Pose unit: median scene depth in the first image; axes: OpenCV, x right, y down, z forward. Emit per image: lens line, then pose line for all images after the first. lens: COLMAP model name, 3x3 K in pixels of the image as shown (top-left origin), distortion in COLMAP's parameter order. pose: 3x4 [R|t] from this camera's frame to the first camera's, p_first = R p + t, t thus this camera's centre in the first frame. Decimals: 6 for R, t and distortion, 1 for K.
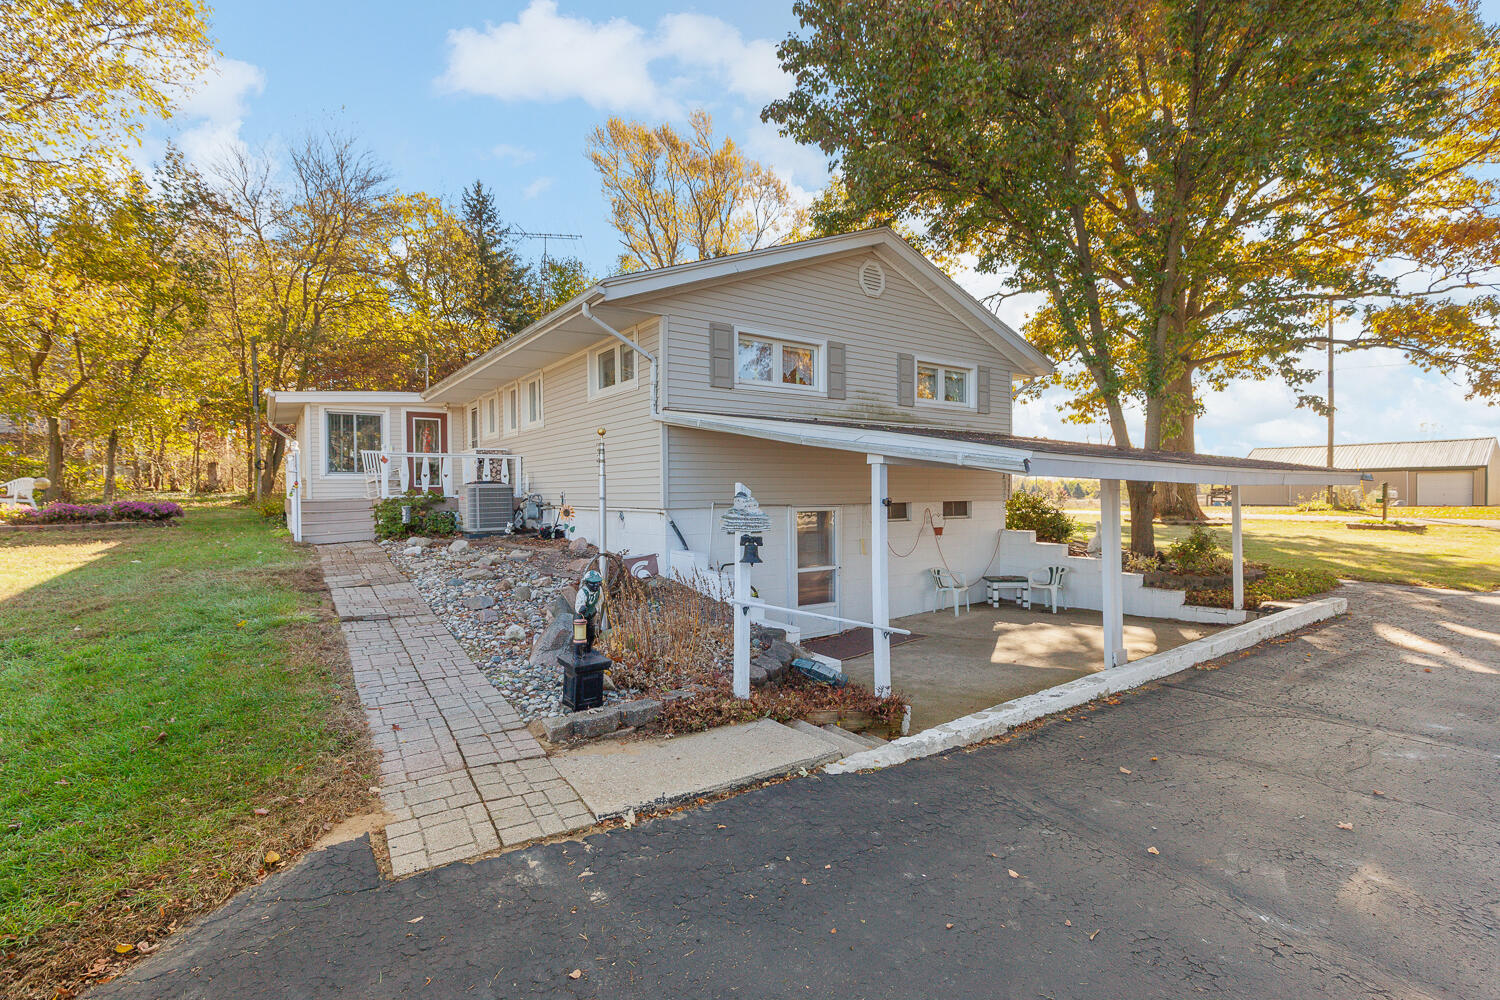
lens RADIAL K [[691.0, 0, 750.0], [0, 691.0, 500.0], [0, 0, 1]] dist [-0.020556, -0.000079]
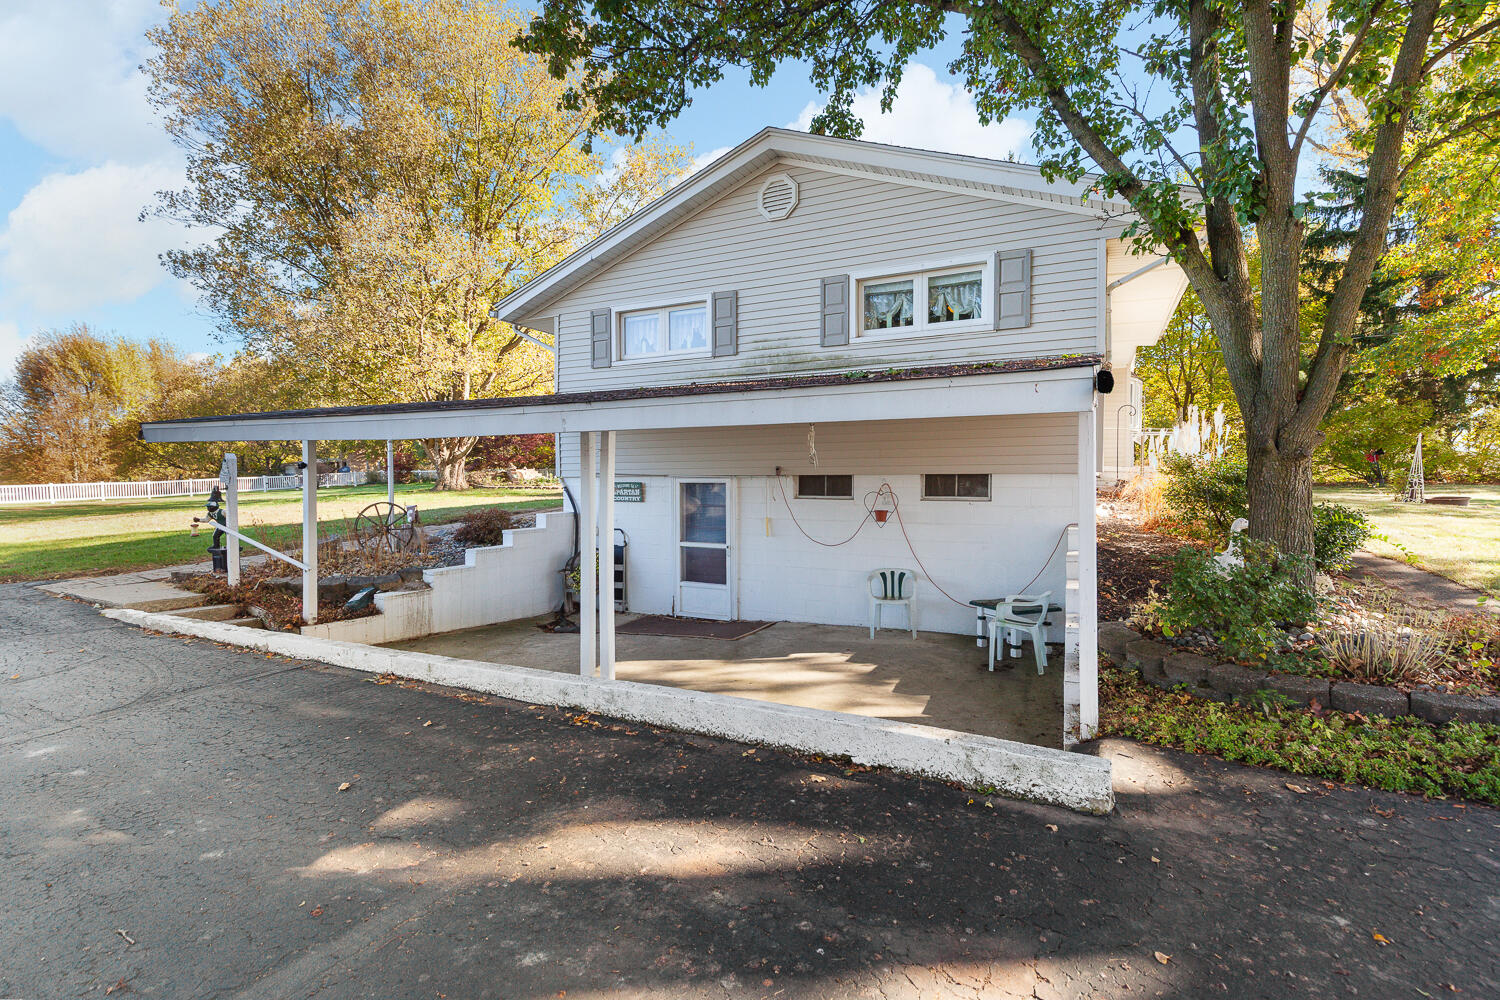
lens RADIAL K [[691.0, 0, 750.0], [0, 691.0, 500.0], [0, 0, 1]] dist [-0.020556, -0.000079]
pose [[0.464792, 0.040334, -0.884501, 0.876718], [-0.003876, 0.999045, 0.043521, -0.000872], [0.885411, -0.016800, 0.464505, 0.579650]]
